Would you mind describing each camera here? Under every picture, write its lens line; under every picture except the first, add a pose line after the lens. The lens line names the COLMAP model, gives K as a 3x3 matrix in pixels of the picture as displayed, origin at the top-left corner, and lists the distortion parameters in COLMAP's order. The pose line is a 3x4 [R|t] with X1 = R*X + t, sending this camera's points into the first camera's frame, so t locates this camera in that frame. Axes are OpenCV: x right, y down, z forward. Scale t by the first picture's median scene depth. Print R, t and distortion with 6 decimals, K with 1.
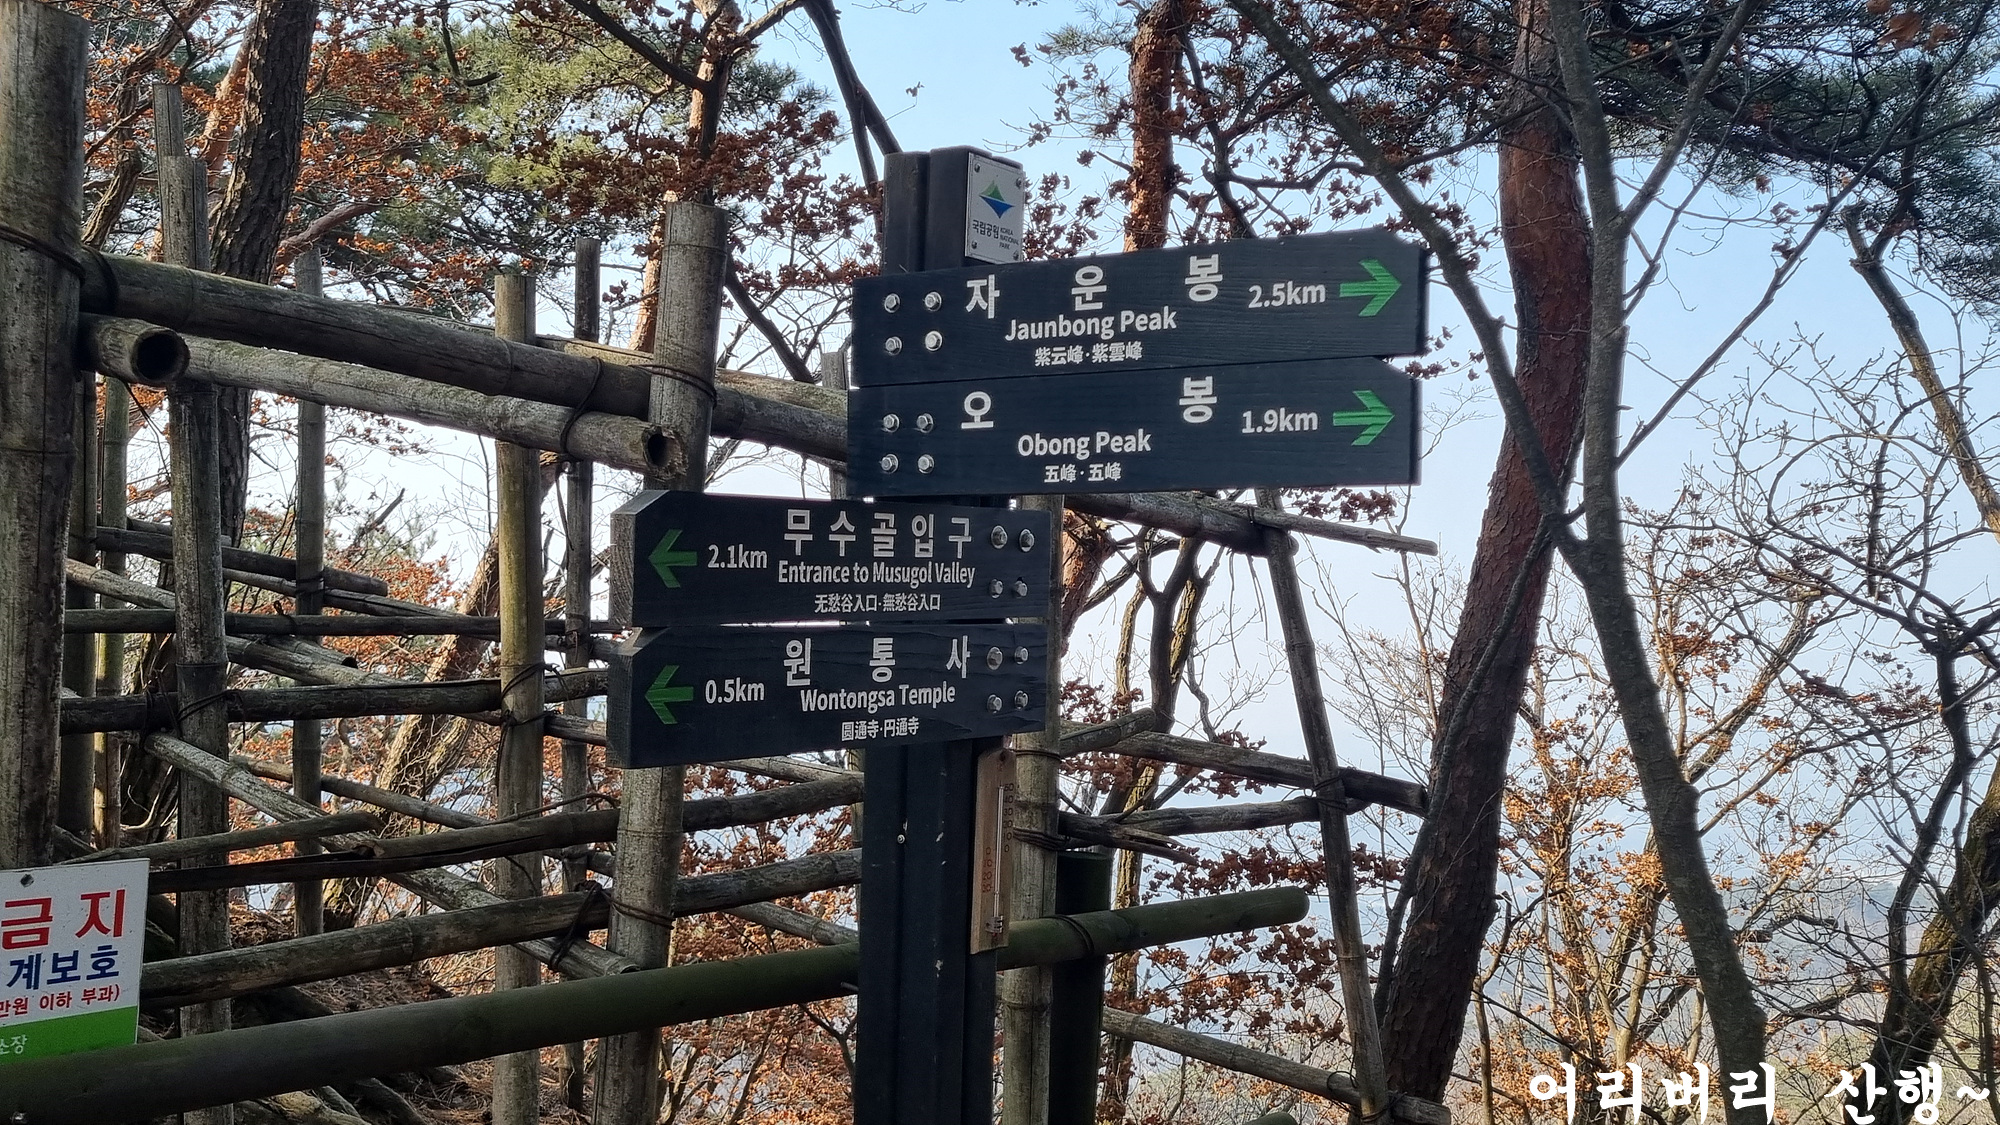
lens RADIAL K [[1856.0, 0, 1000.0], [0, 1856.0, 562.5], [0, 0, 1]] dist [0.043375, 0.002274]
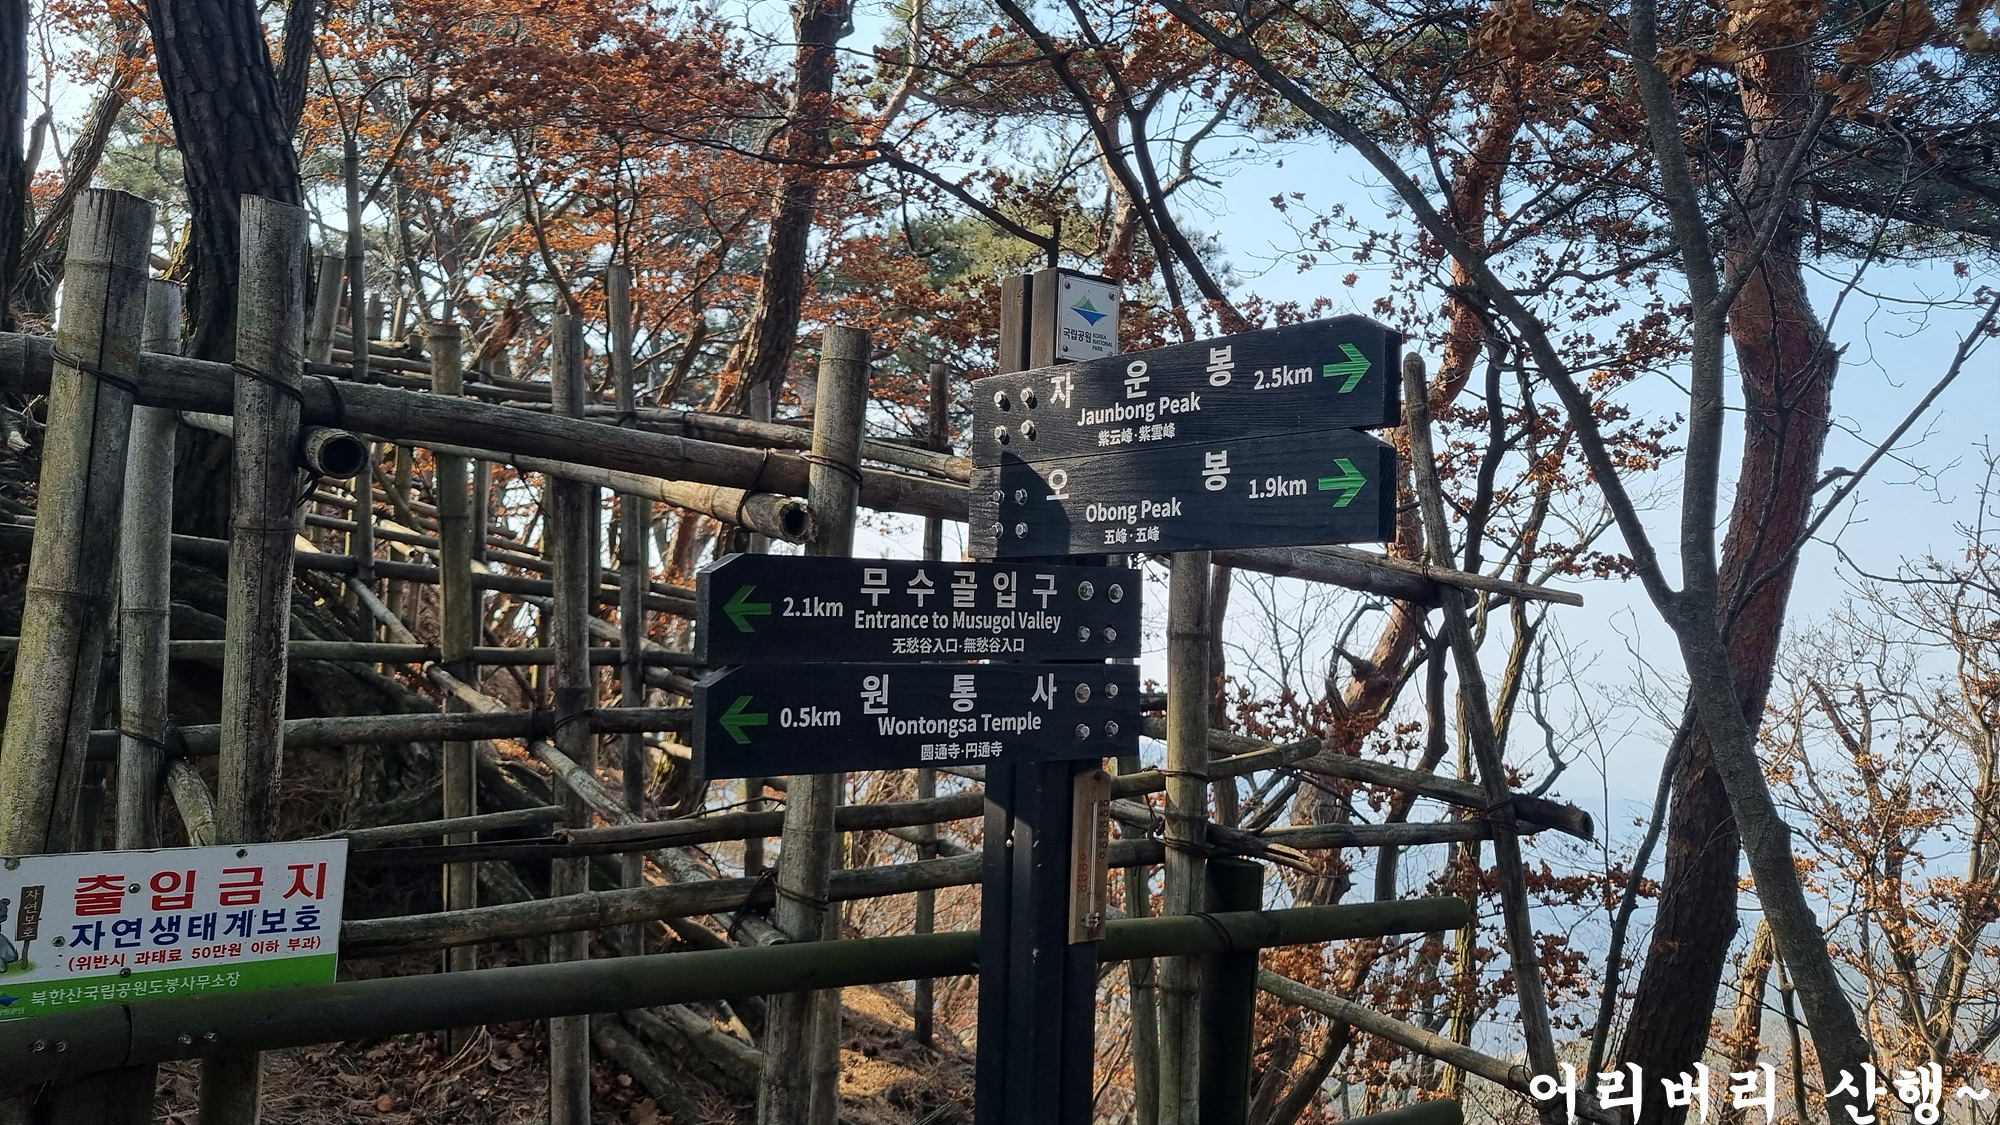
lens RADIAL K [[1457.5, 0, 999.8], [0, 1457.5, 535.3], [0, 0, 1]] dist [0.033719, -0.002773]
pose [[0.969731, -0.013579, -0.243799, 0.194735], [0.000428, 0.998545, -0.053914, 0.001414], [0.244176, 0.052178, 0.968326, 0.089069]]
